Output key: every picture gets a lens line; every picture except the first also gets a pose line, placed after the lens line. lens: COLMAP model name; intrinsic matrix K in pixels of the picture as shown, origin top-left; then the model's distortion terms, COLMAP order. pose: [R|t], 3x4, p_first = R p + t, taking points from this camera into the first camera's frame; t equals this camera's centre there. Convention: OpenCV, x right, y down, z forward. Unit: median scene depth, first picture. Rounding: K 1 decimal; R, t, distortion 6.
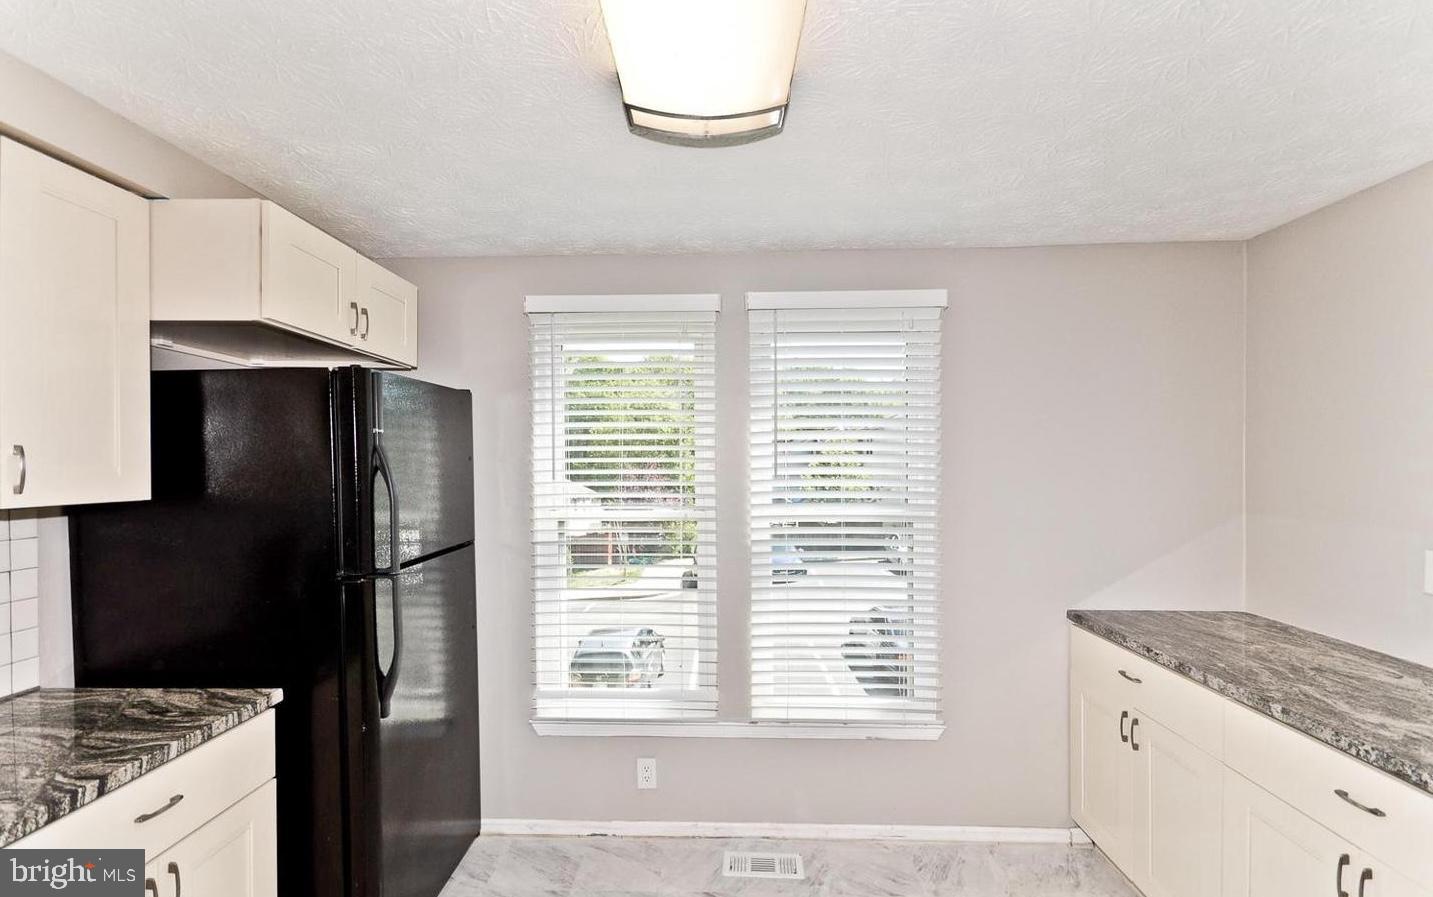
lens RADIAL K [[645.7, 0, 710.4], [0, 645.7, 468.4], [0, 0, 1]] dist [0.015691, -0.000140]
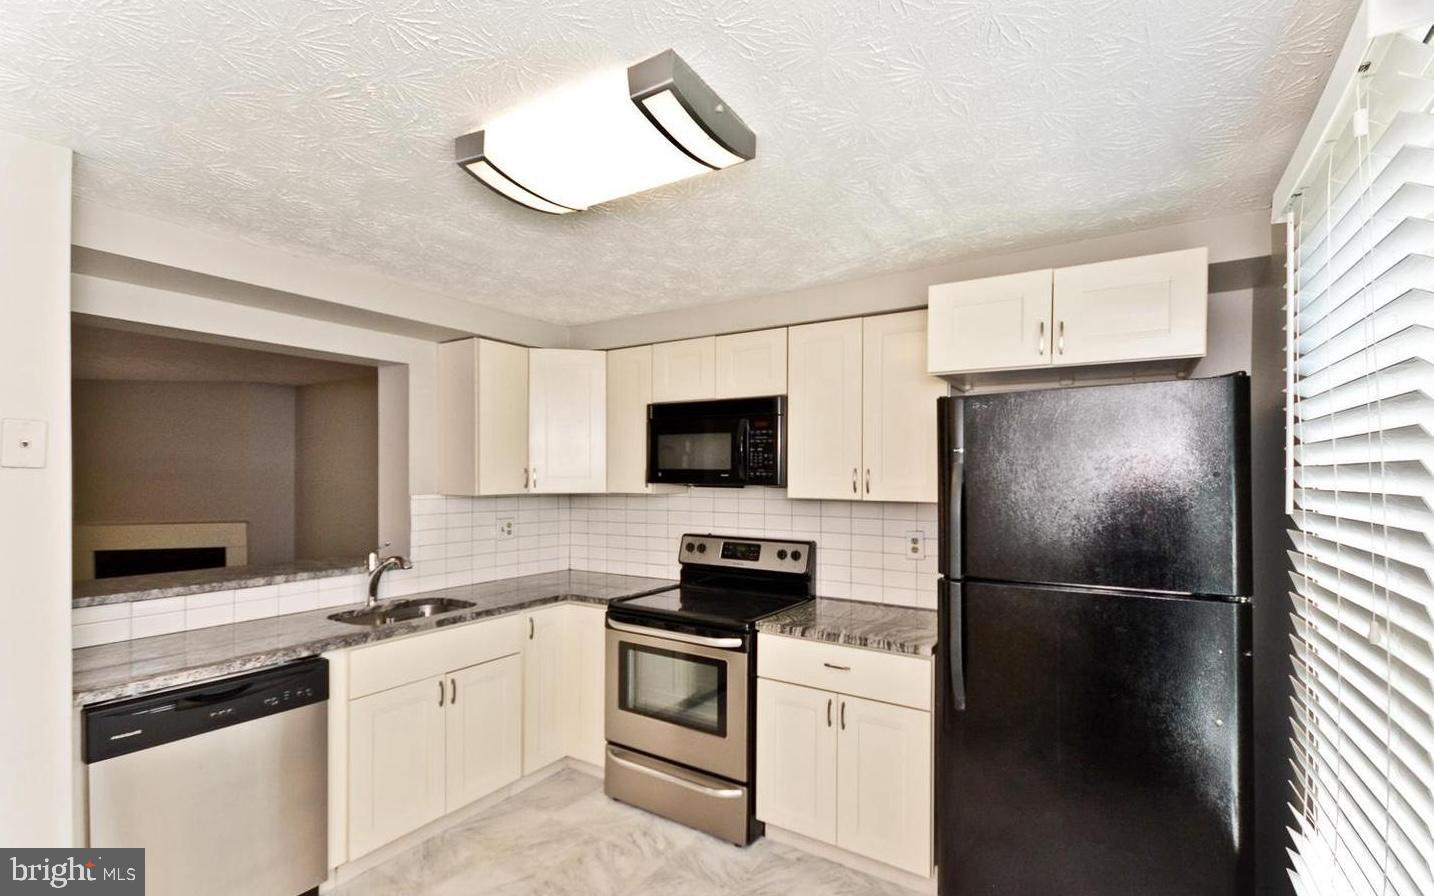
lens RADIAL K [[635.7, 0, 713.2], [0, 635.7, 471.0], [0, 0, 1]] dist [-0.000182, -0.000002]
pose [[-0.514644, -0.006059, -0.857382, 0.638924], [-0.009439, 0.999954, -0.001402, -0.016244], [0.857352, 0.007371, -0.514678, 1.192857]]
